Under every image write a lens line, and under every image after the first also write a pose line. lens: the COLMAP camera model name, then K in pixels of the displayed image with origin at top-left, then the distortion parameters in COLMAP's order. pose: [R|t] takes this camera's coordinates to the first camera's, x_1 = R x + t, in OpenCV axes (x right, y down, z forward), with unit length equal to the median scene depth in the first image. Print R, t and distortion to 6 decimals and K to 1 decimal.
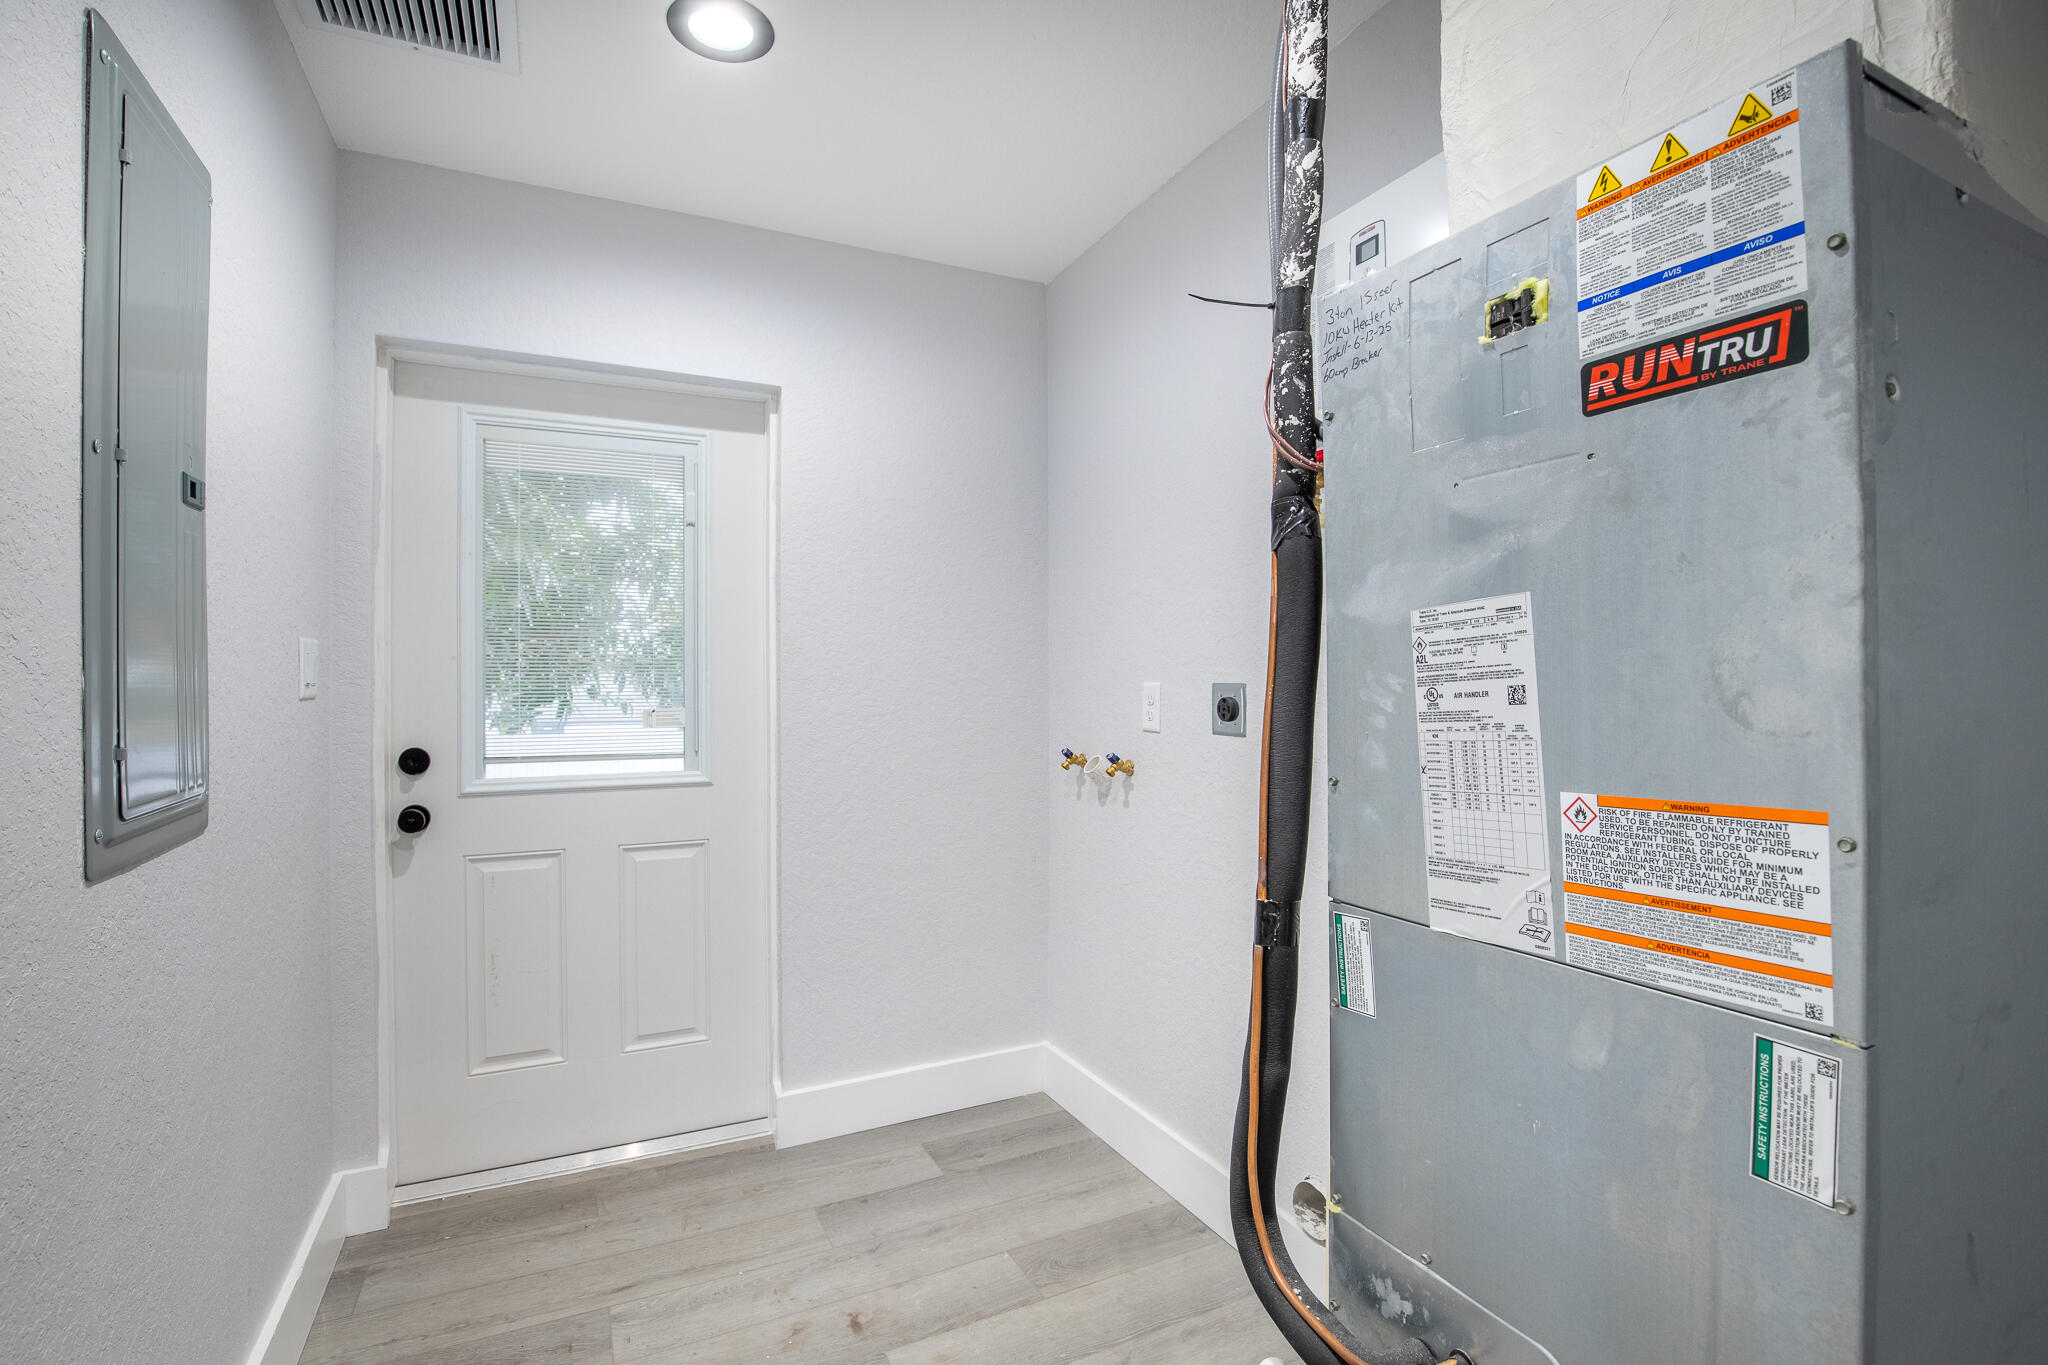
lens RADIAL K [[942.8, 0, 1022.9], [0, 942.8, 680.6], [0, 0, 1]] dist [-0.037699, 0.006812]
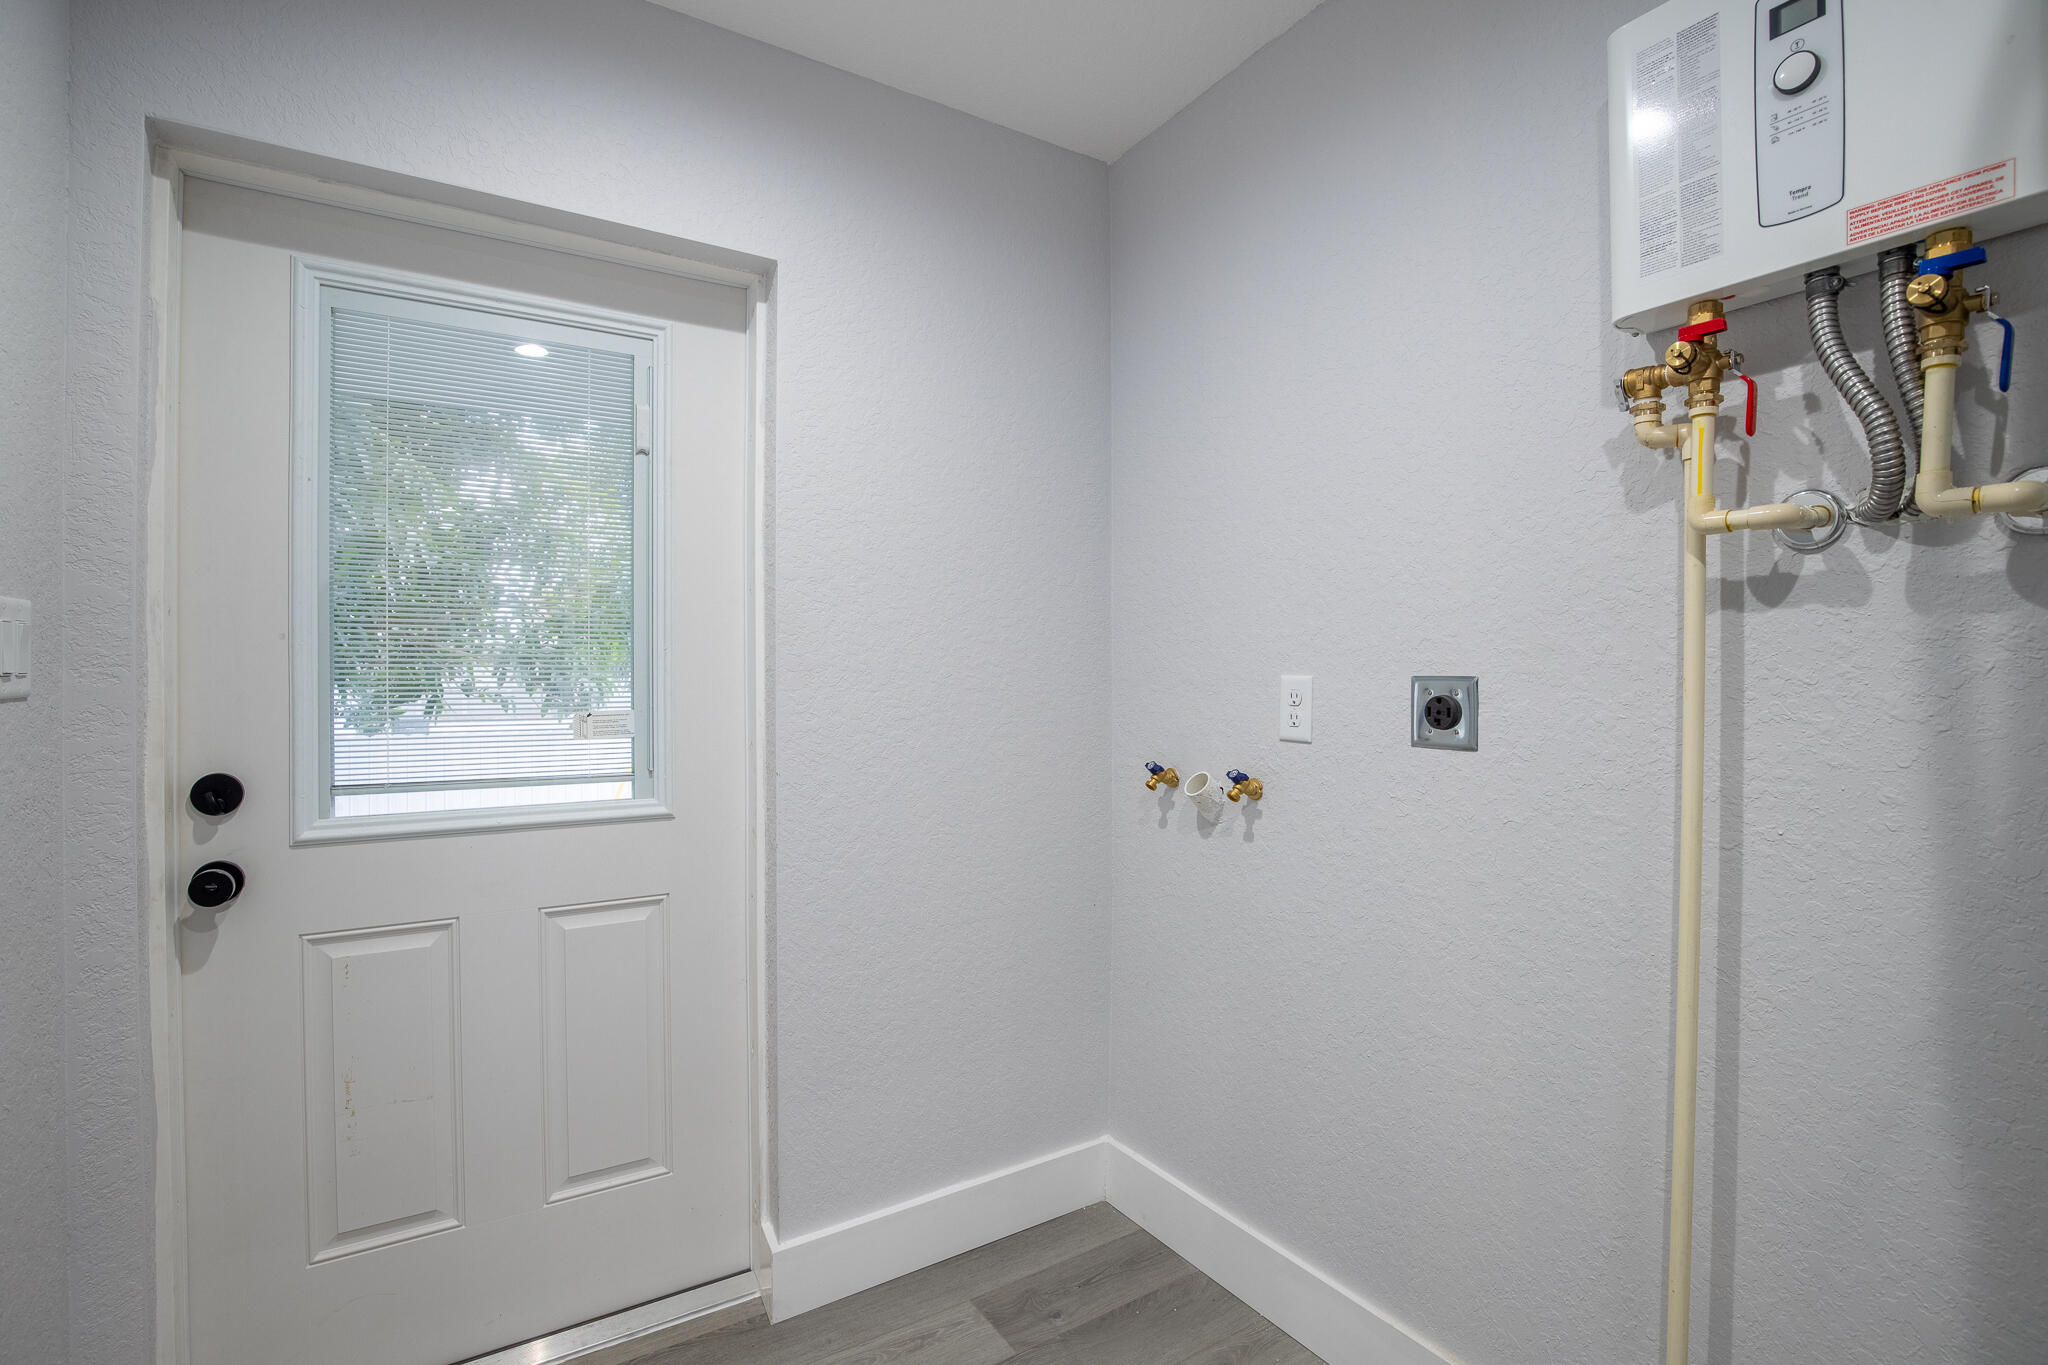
lens RADIAL K [[942.8, 0, 1022.9], [0, 942.8, 680.6], [0, 0, 1]] dist [-0.037699, 0.006812]
pose [[0.993605, 0.001357, 0.112901, -0.149040], [-0.001927, 0.999986, 0.004939, 0.002693], [-0.112892, -0.005125, 0.993594, 0.264545]]
